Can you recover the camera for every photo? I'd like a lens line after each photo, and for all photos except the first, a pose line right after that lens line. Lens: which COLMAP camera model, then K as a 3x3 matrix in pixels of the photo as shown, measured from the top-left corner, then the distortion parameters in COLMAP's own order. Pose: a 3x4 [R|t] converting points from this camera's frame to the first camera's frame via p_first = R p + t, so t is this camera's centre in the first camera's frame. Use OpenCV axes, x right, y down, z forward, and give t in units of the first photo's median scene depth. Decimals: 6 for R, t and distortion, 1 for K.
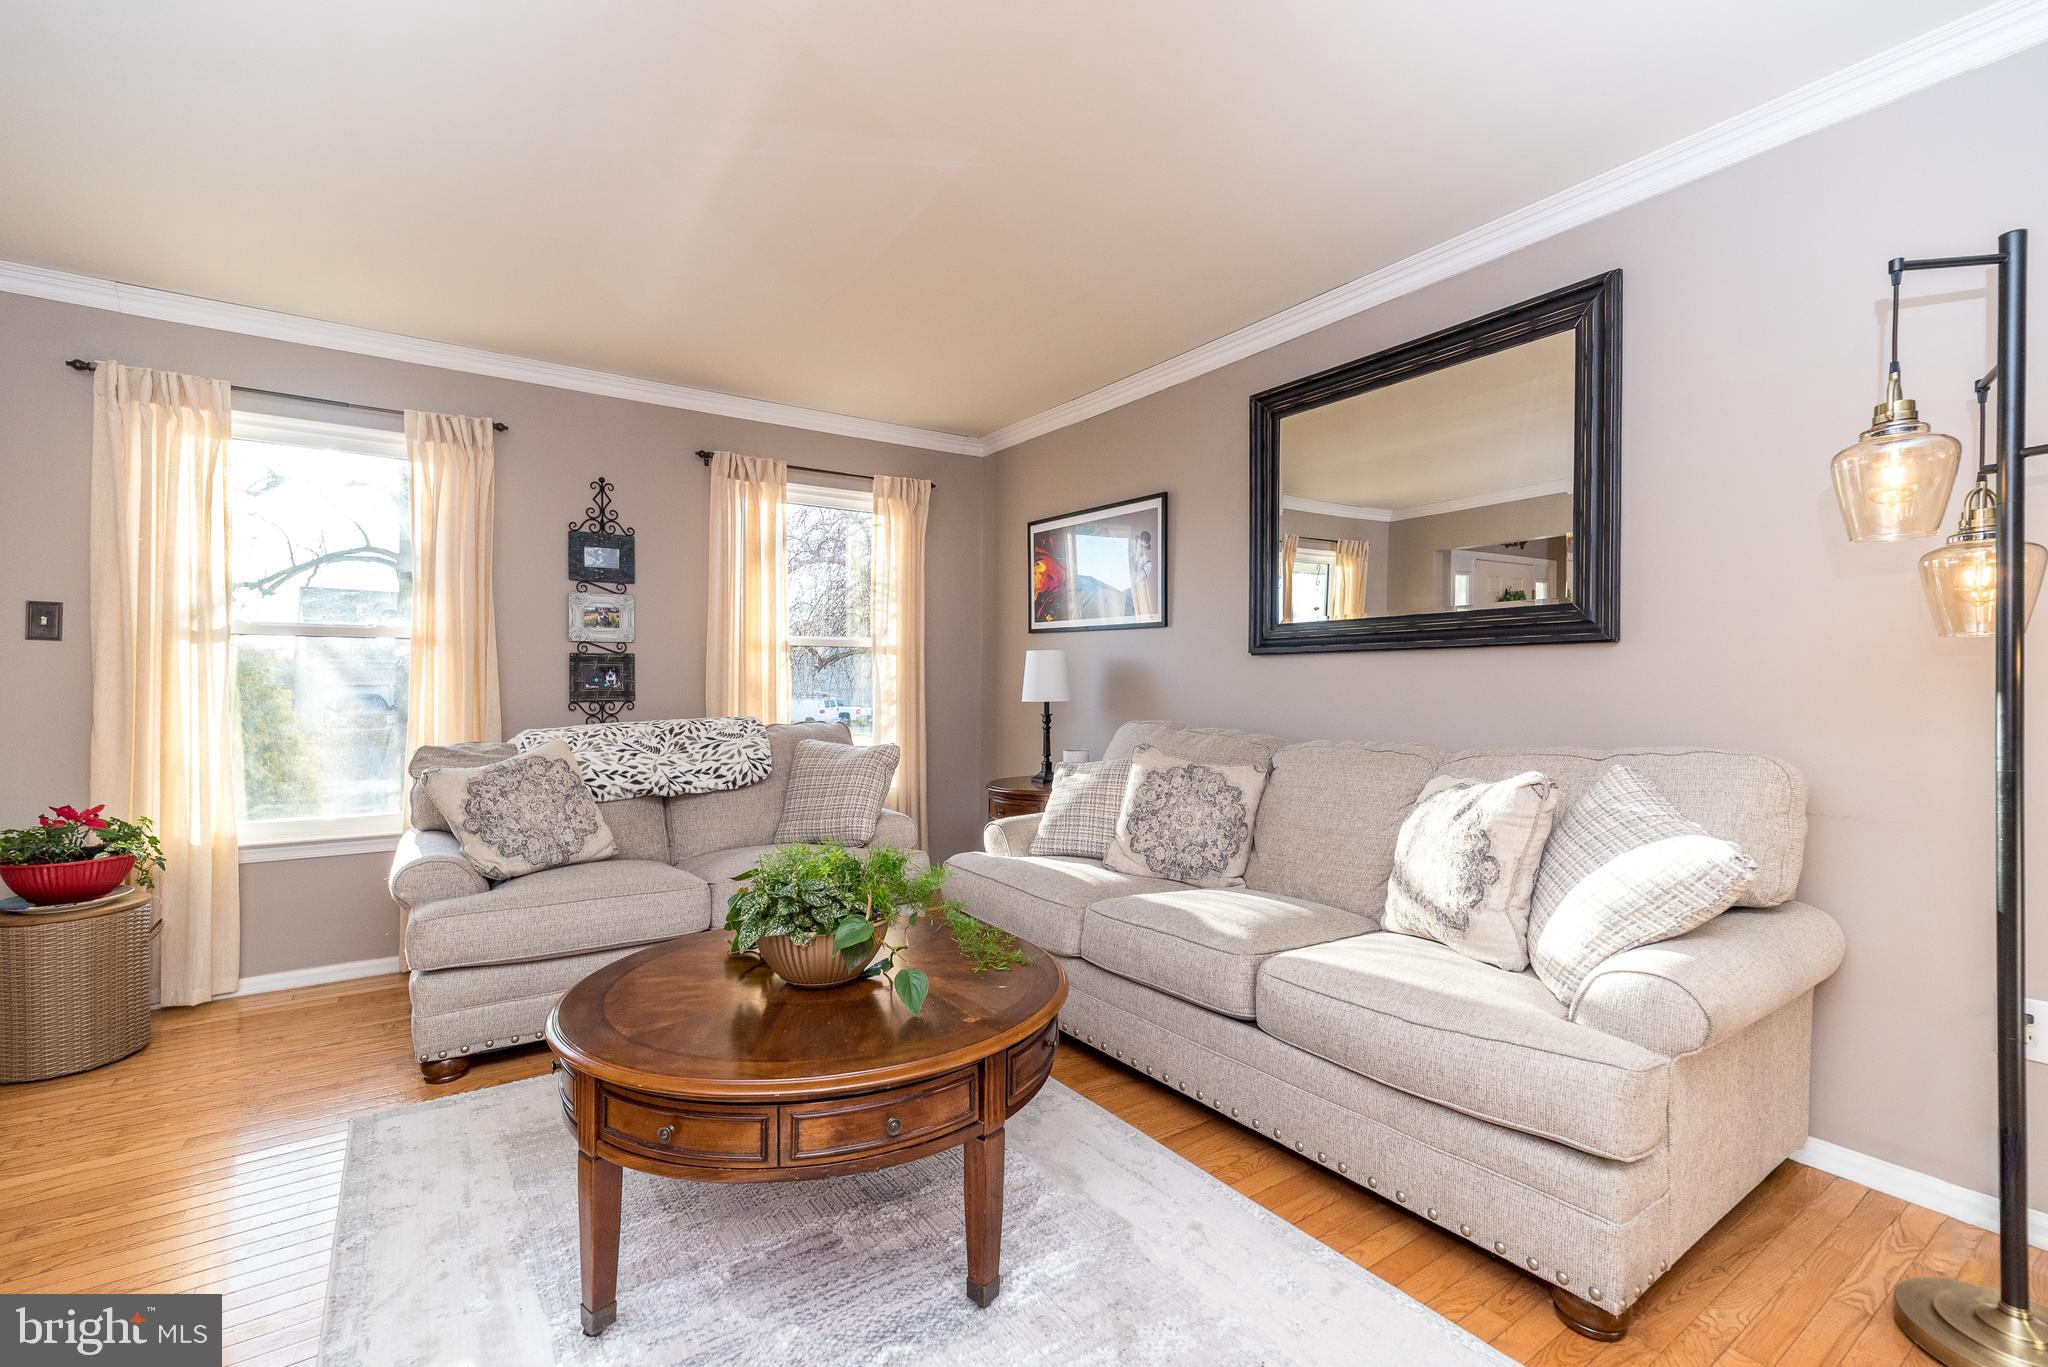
lens RADIAL K [[890.1, 0, 1024.0], [0, 890.1, 683.5], [0, 0, 1]] dist [0.000803, 0.000242]
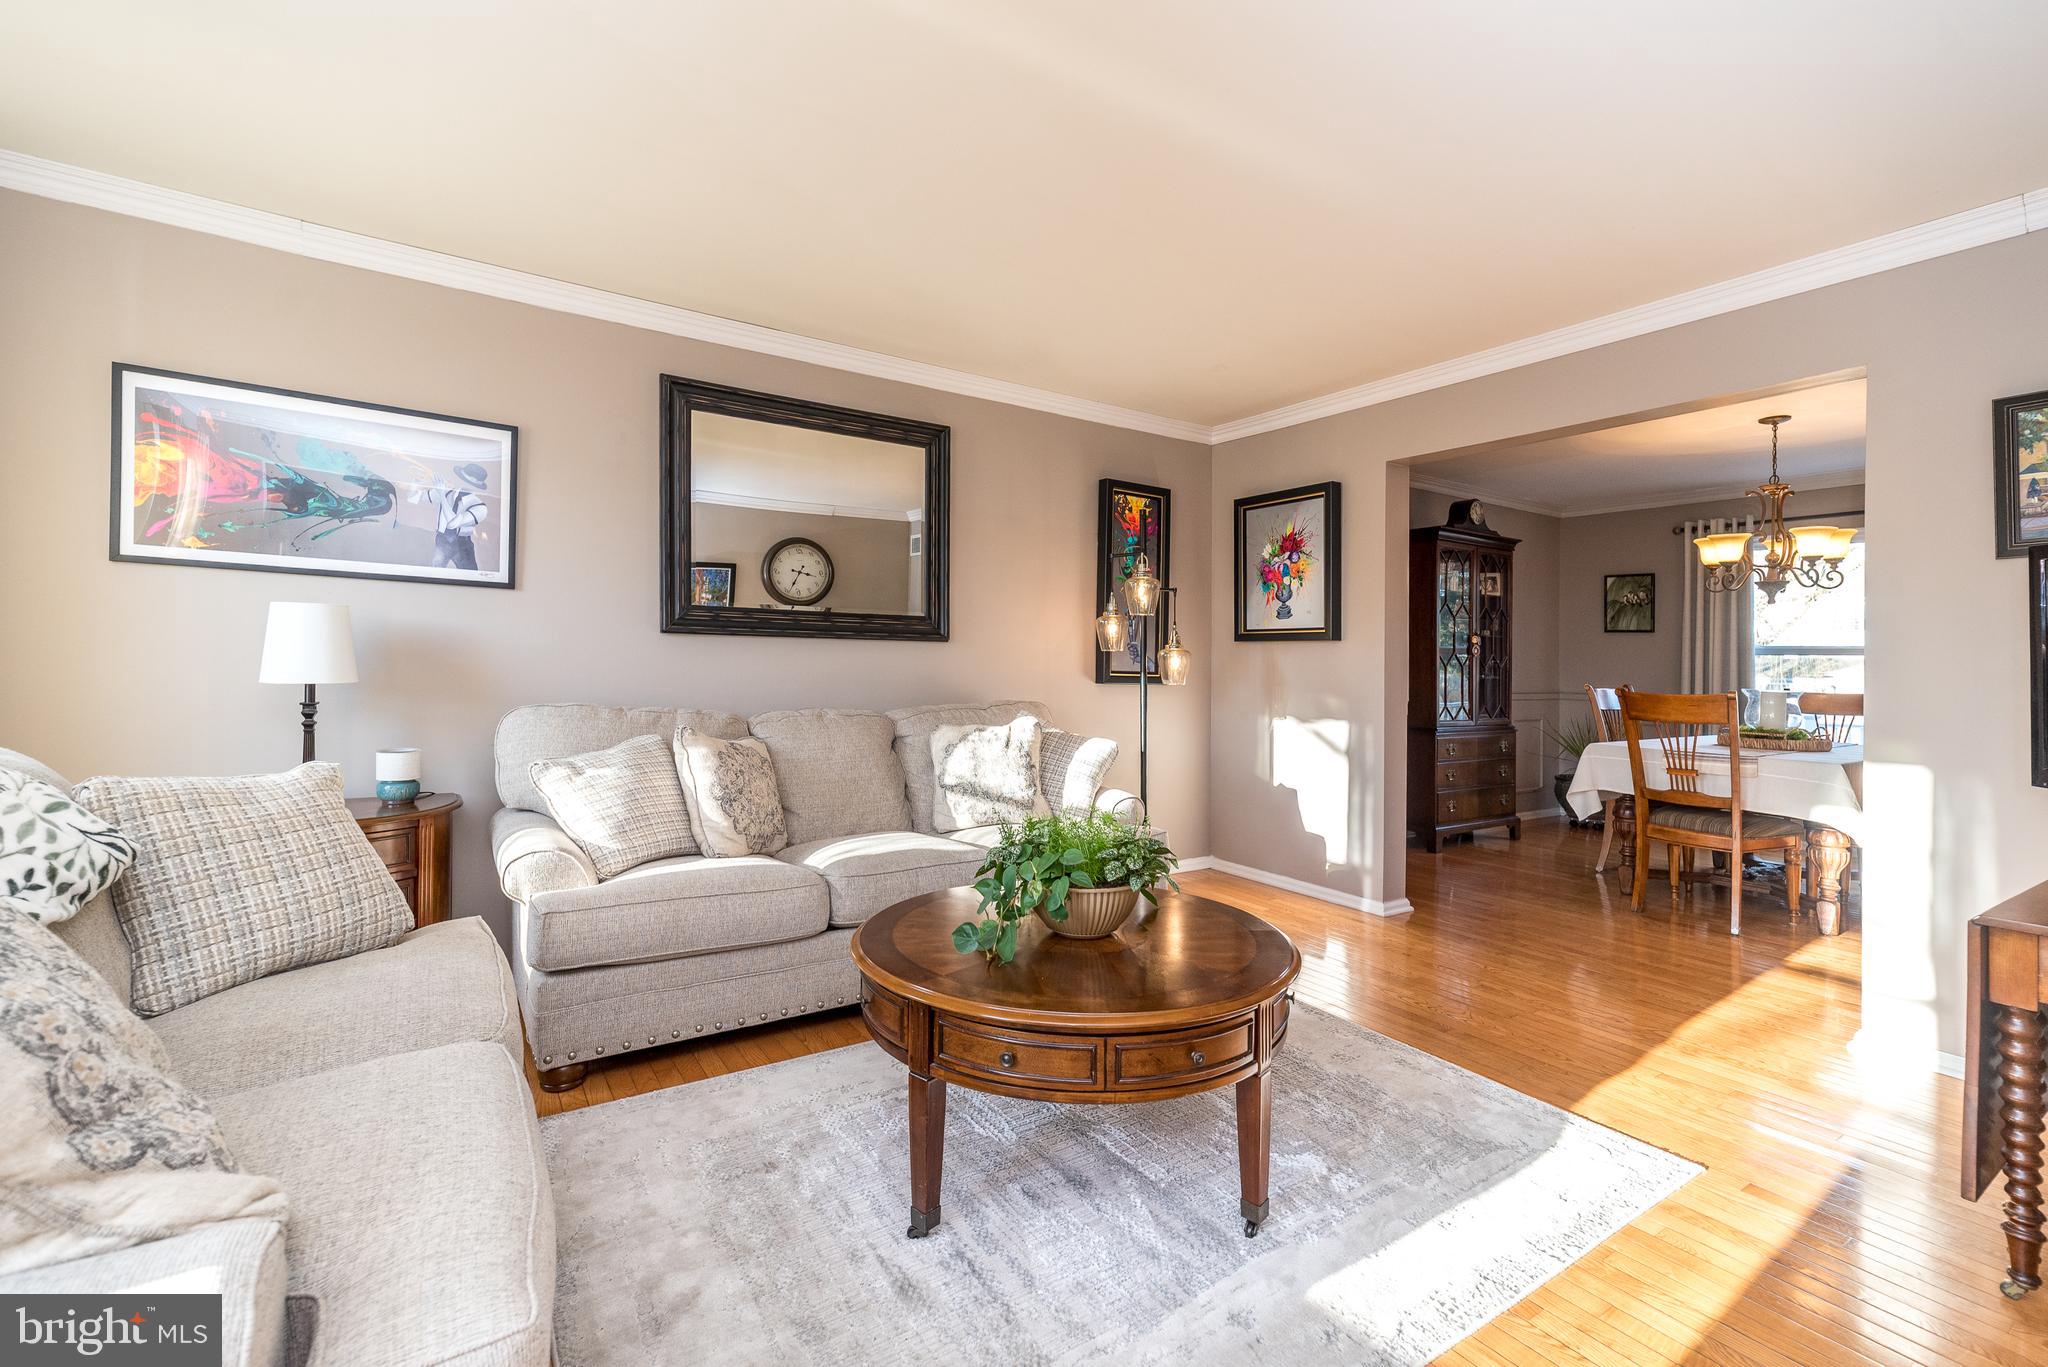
lens RADIAL K [[896.7, 0, 1022.1], [0, 896.7, 659.3], [0, 0, 1]] dist [0.007479, 0.000478]
pose [[0.020635, 0.006406, 0.999767, -0.741488], [-0.019008, 0.999801, -0.006014, -0.003498], [-0.999606, -0.018880, 0.020753, 0.568311]]
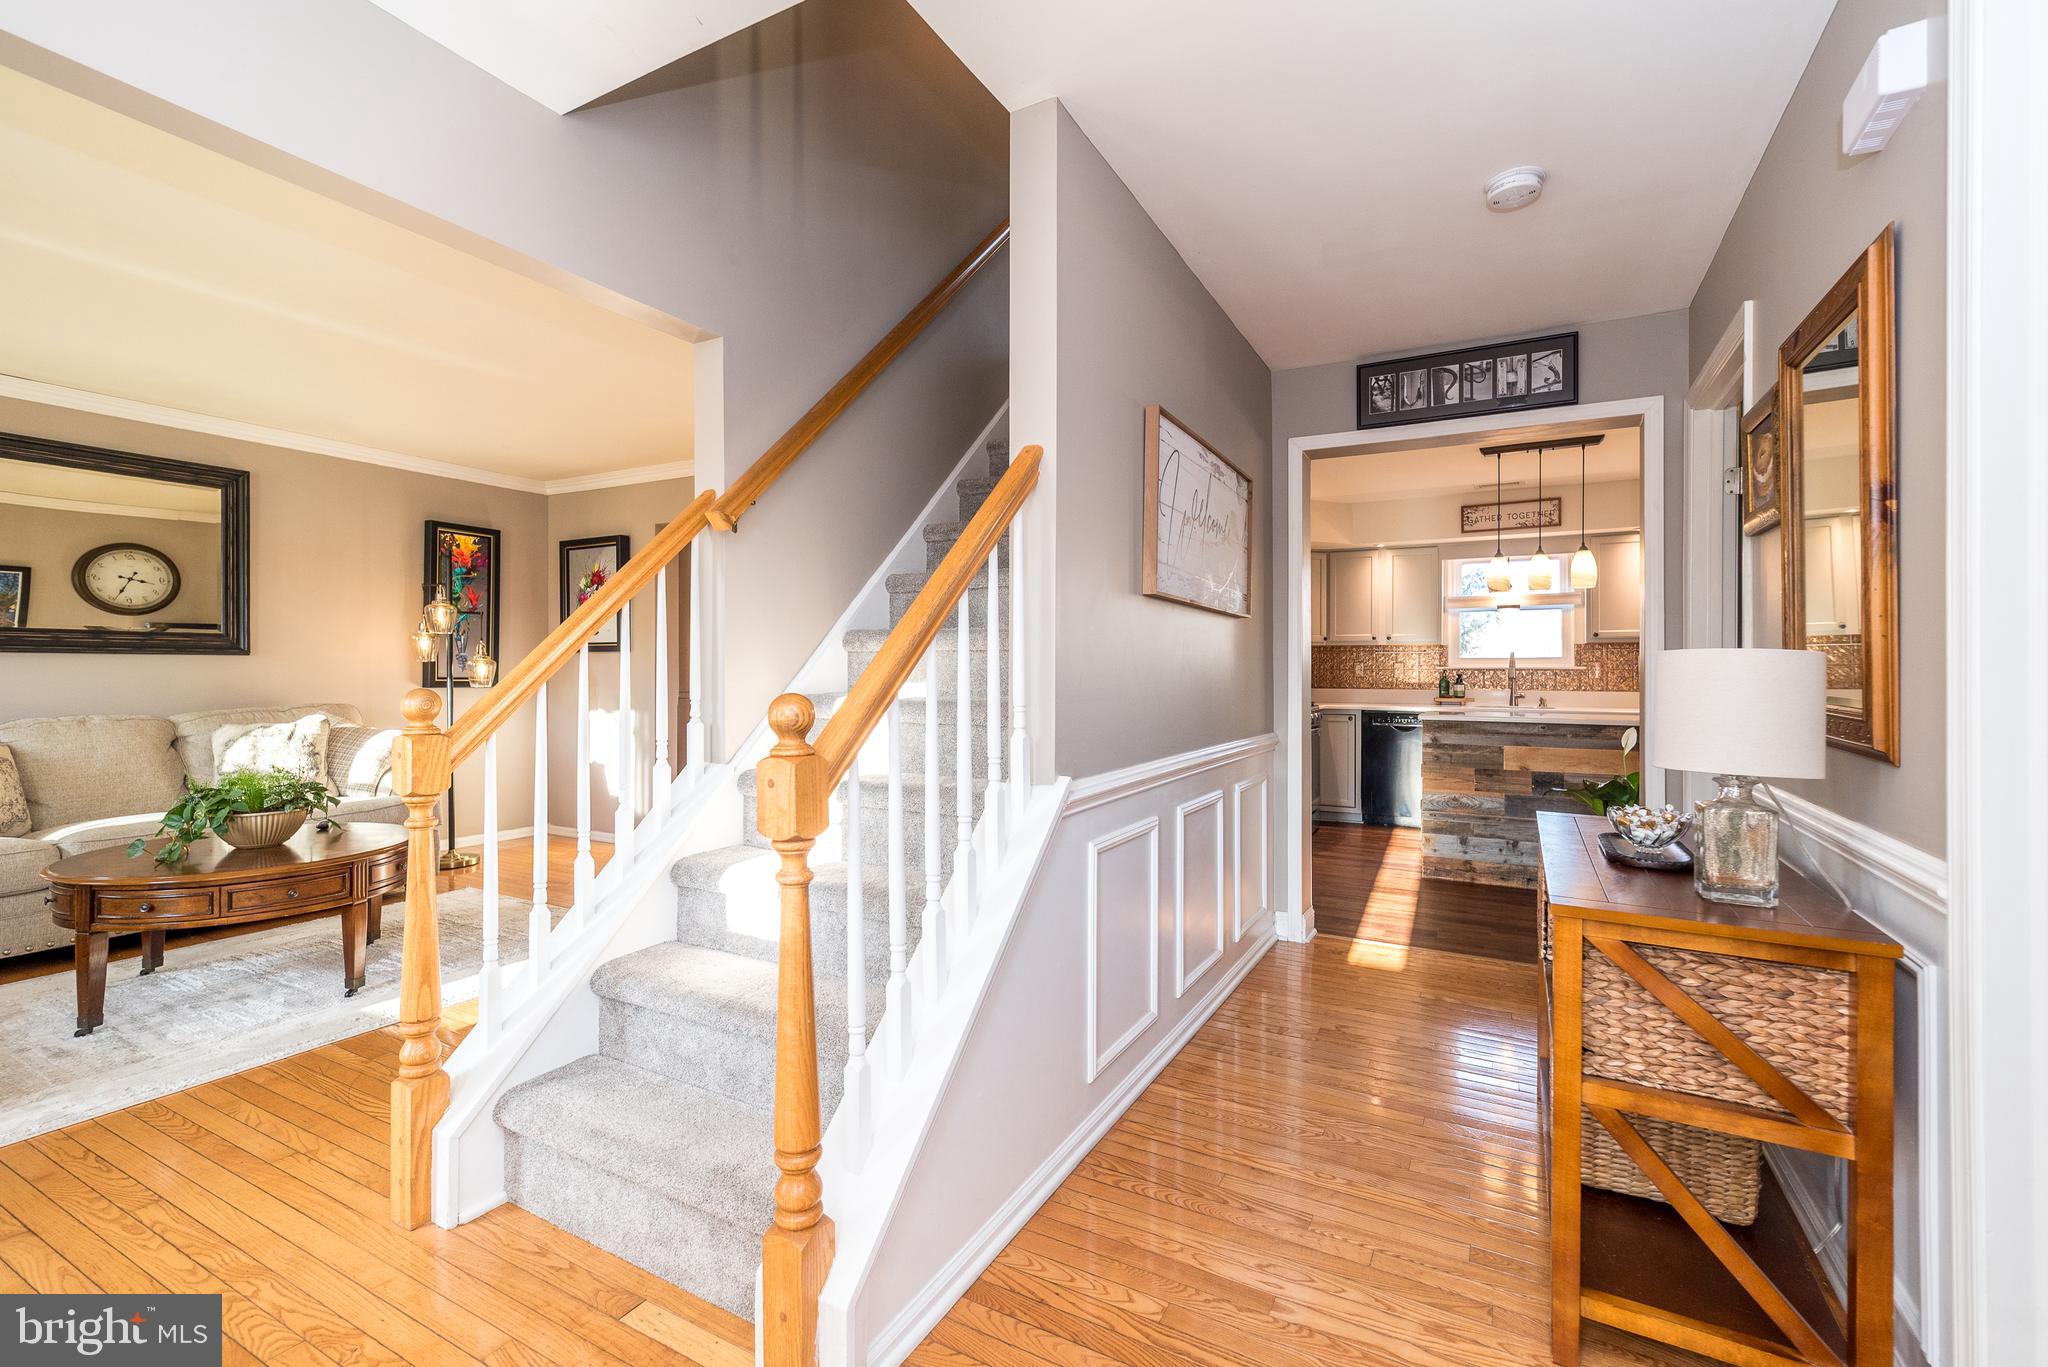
lens RADIAL K [[896.7, 0, 1022.1], [0, 896.7, 659.3], [0, 0, 1]] dist [0.007479, 0.000478]
pose [[-0.445507, 0.013377, 0.895178, -1.346477], [-0.002065, 0.999870, -0.015970, -0.005836], [-0.895276, -0.008963, -0.445422, 0.239374]]
